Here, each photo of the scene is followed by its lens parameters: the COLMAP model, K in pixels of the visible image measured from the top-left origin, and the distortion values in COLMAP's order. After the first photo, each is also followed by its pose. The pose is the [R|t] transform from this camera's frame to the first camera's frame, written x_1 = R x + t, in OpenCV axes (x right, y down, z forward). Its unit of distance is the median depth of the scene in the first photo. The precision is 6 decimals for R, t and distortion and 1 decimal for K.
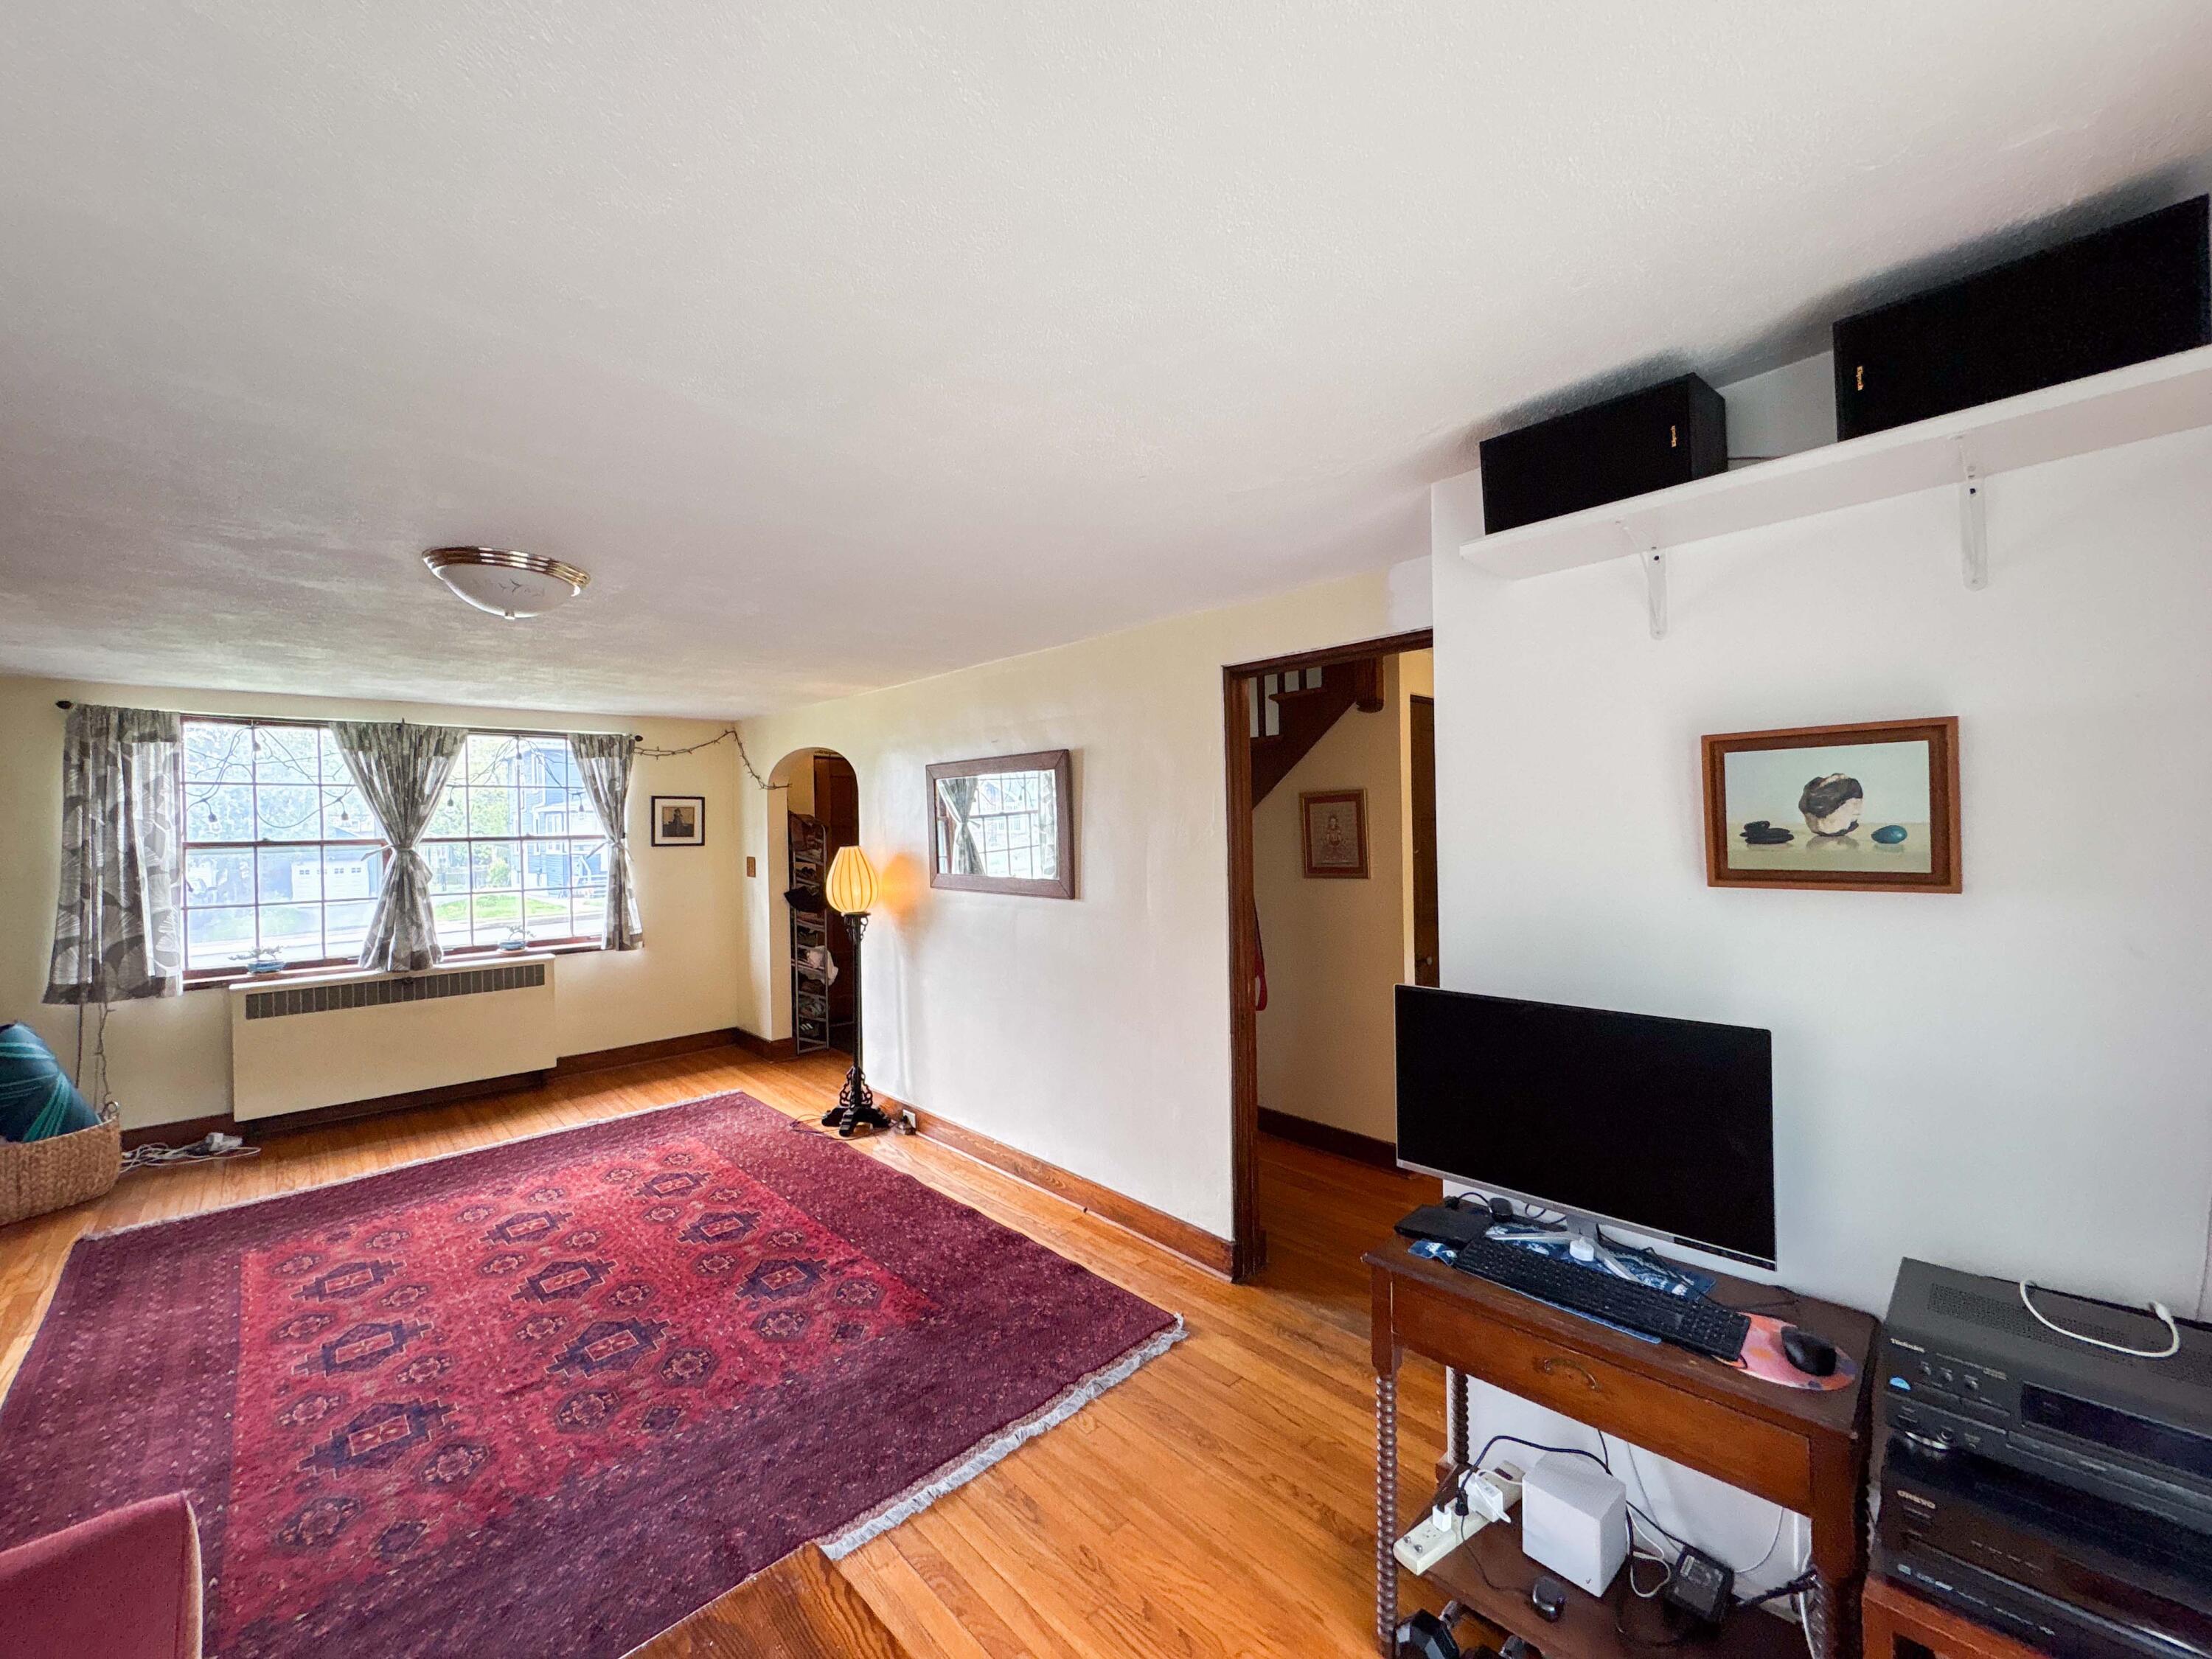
lens RADIAL K [[883.4, 0, 1105.0], [0, 883.4, 826.8], [0, 0, 1]] dist [0.001108, 0.000214]
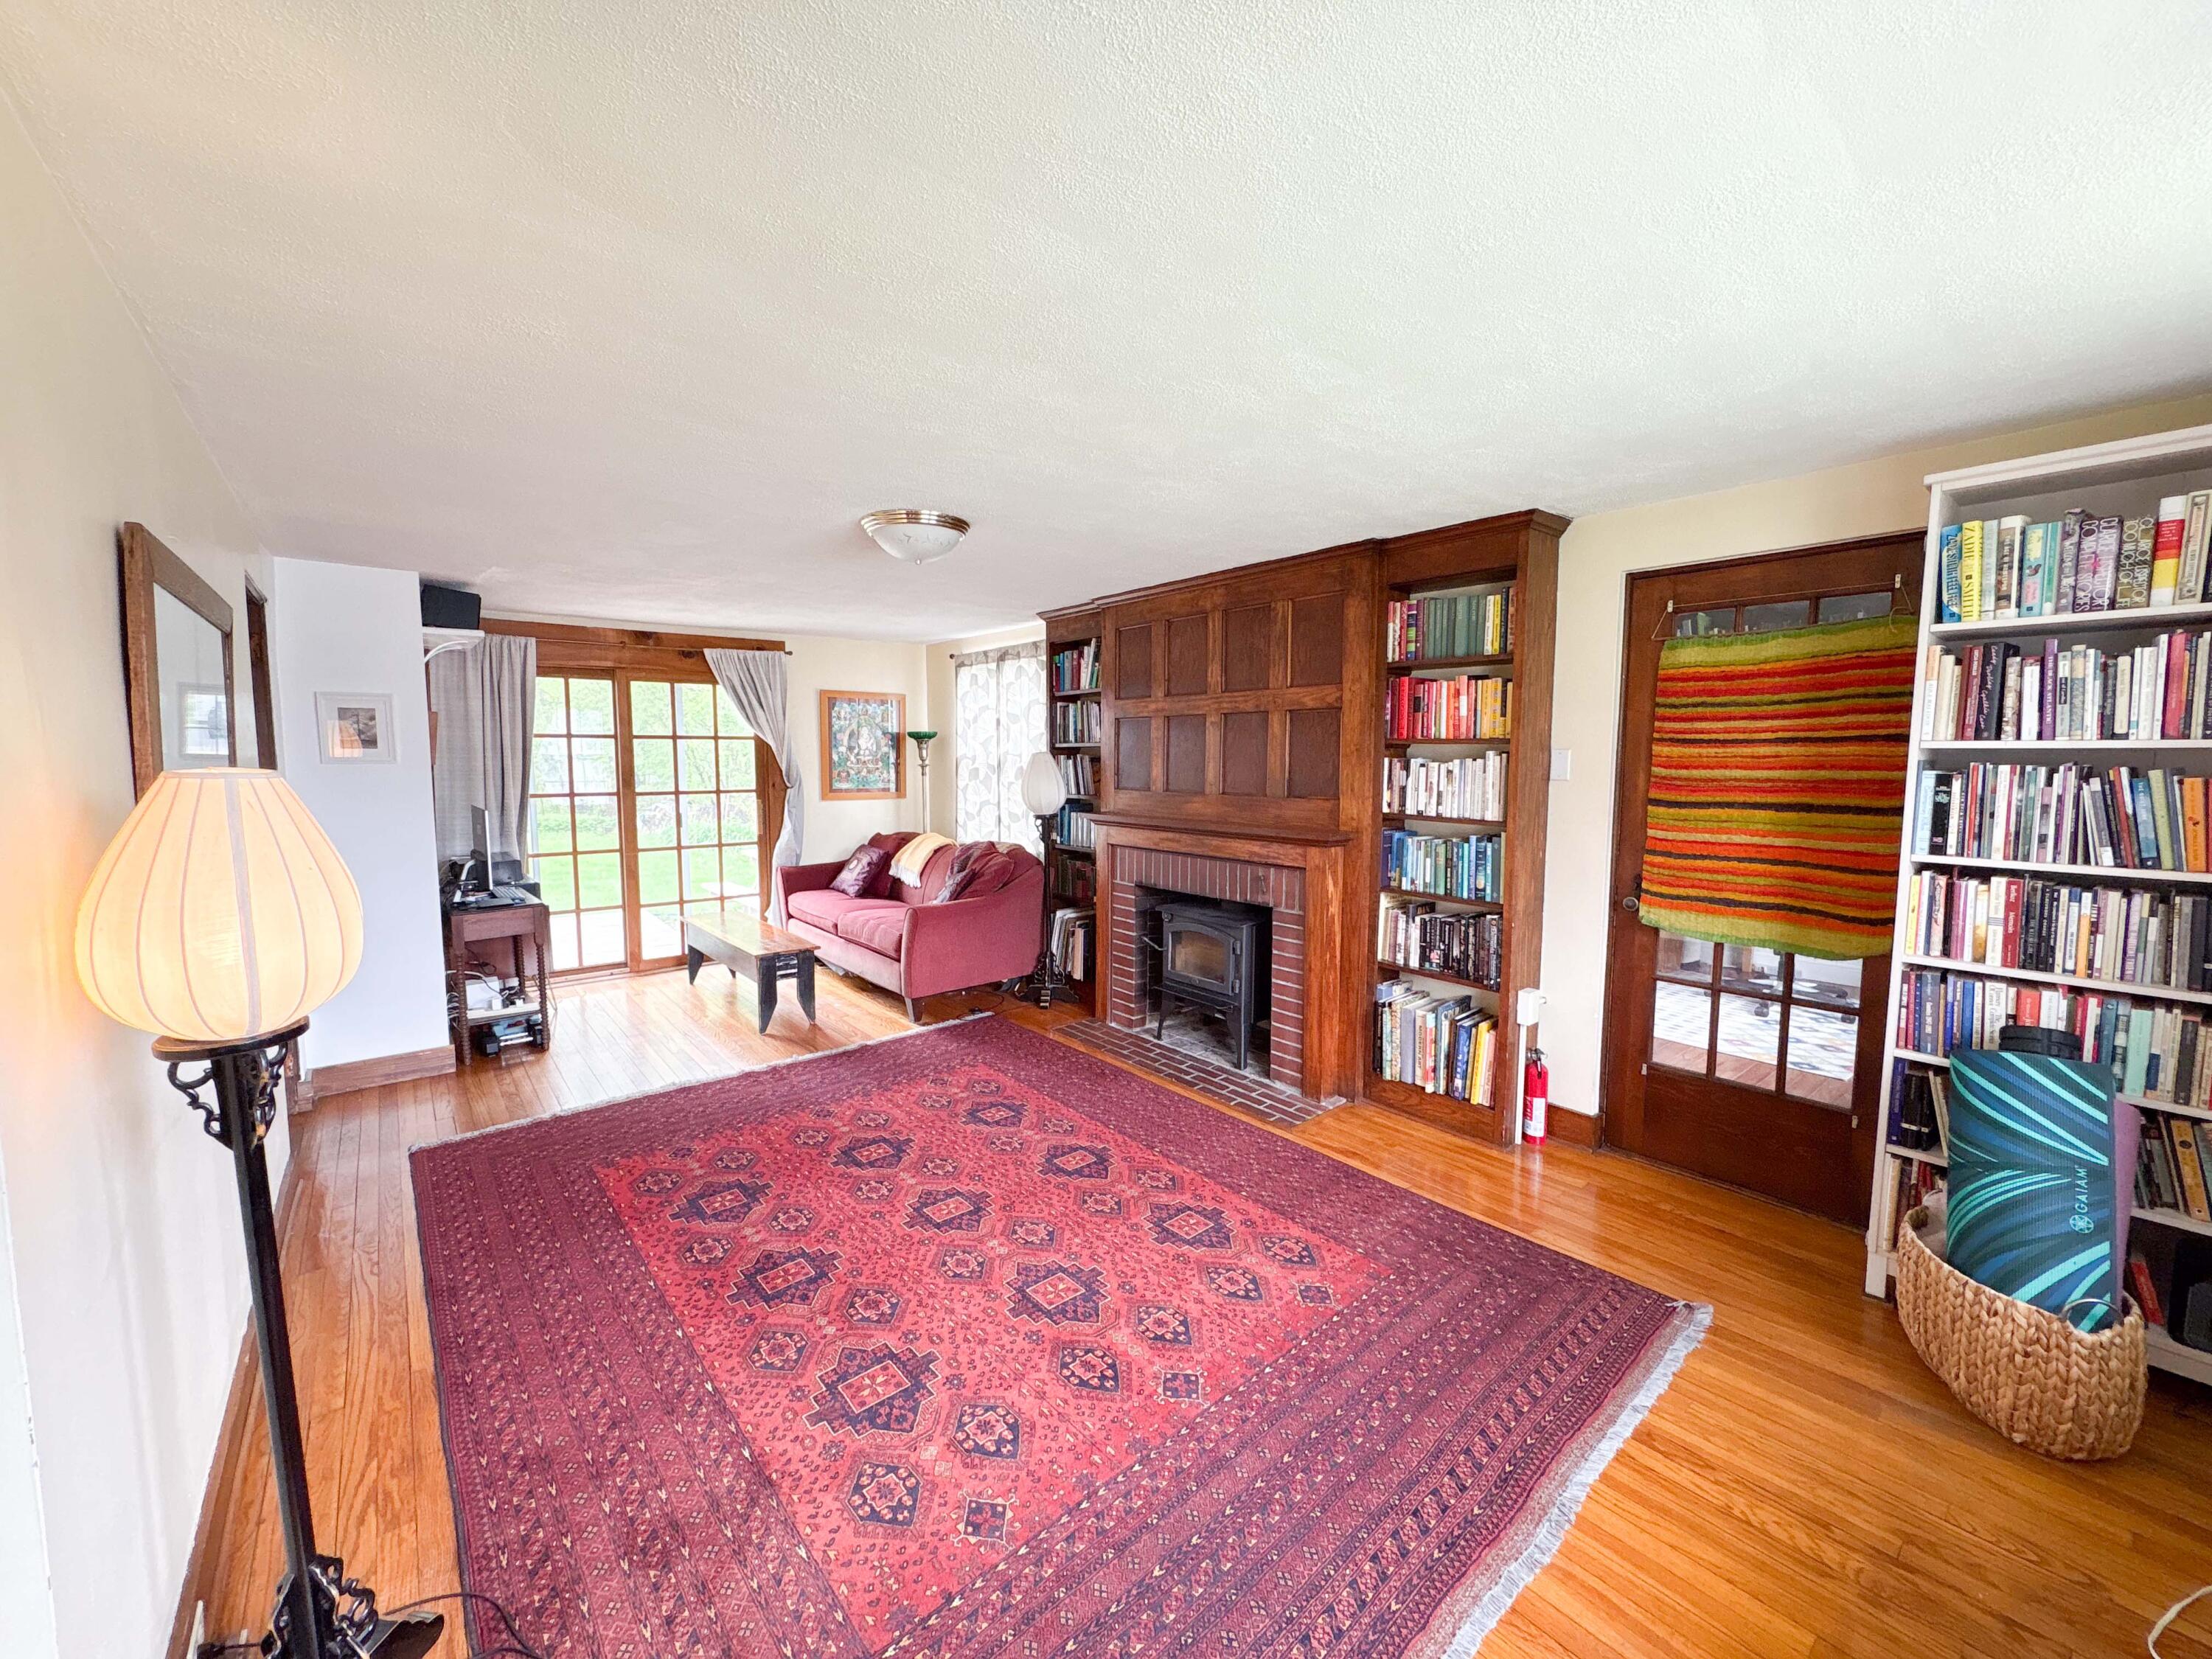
lens RADIAL K [[883.4, 0, 1108.0], [0, 883.4, 823.9], [0, 0, 1]] dist [0.001108, 0.000214]
pose [[-0.998100, 0.011779, 0.060486, -0.750750], [0.016640, 0.996616, 0.080491, 0.028500], [-0.059333, 0.081345, -0.994918, 1.688740]]
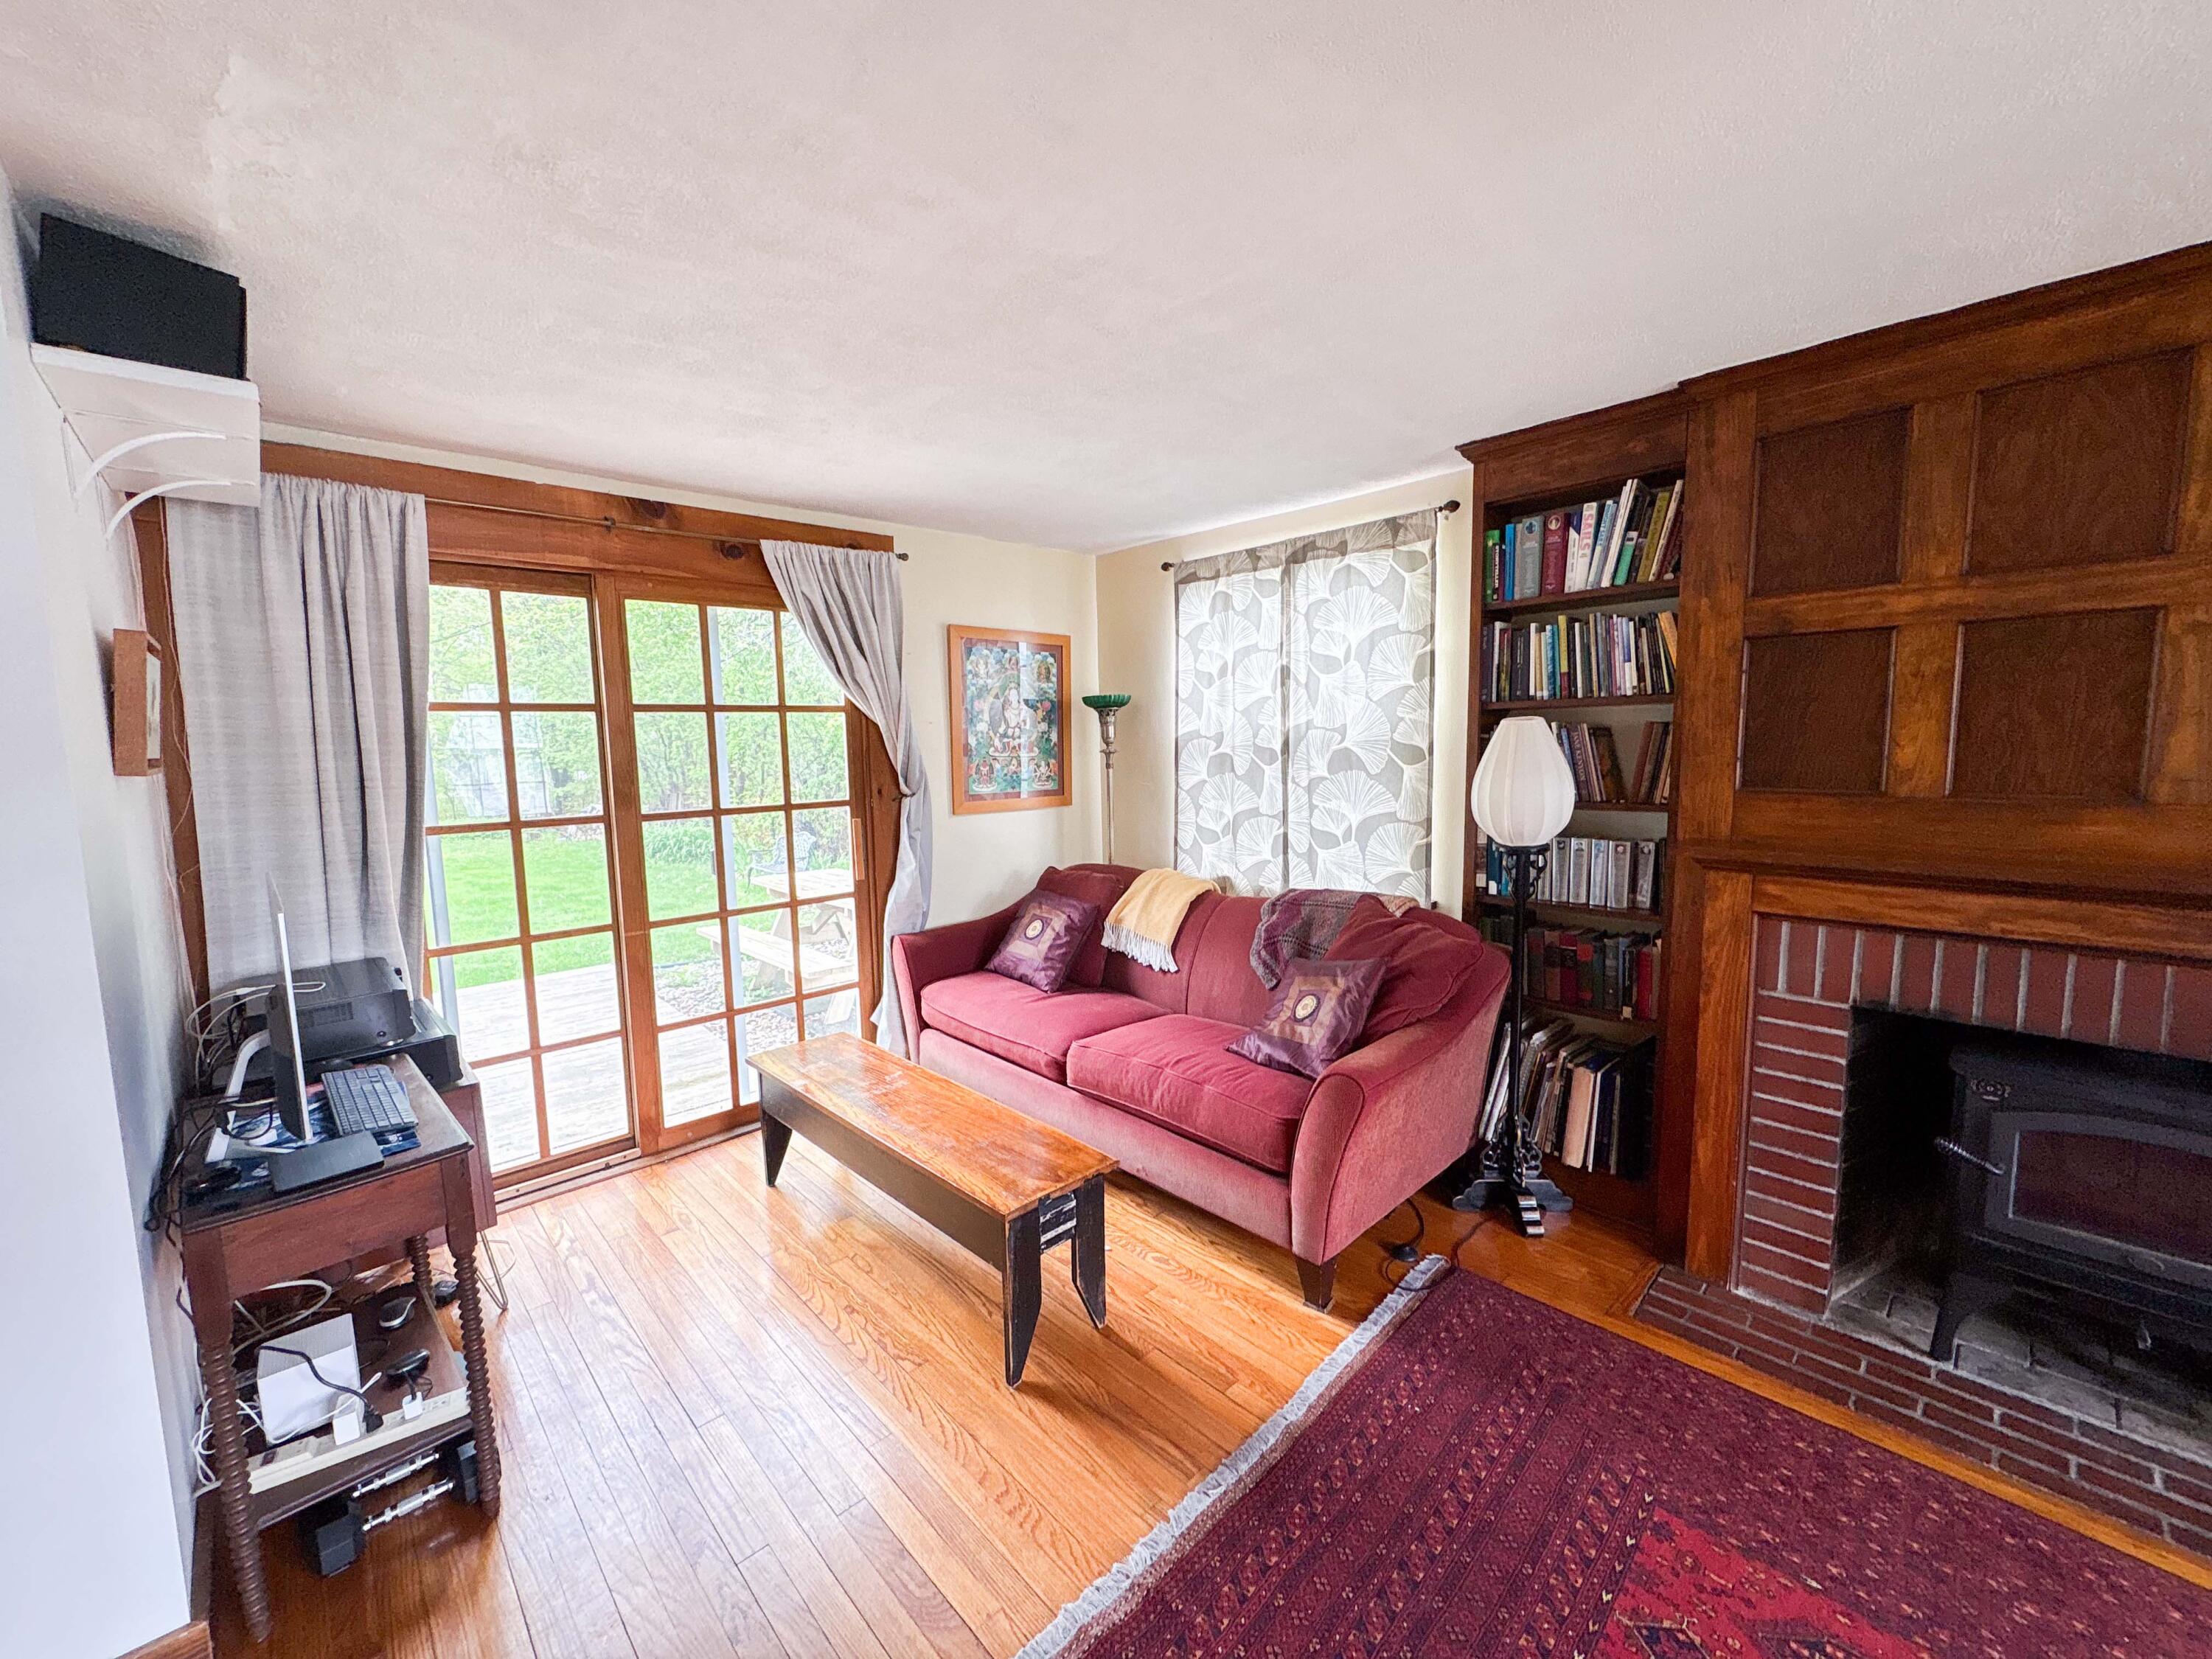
lens RADIAL K [[883.4, 0, 1110.6], [0, 883.4, 825.1], [0, 0, 1]] dist [0.001108, 0.000214]
pose [[-0.999264, 0.037725, -0.006923, -0.205864], [0.036818, 0.994053, 0.102480, 0.027094], [0.010748, 0.102149, -0.994711, 0.933769]]
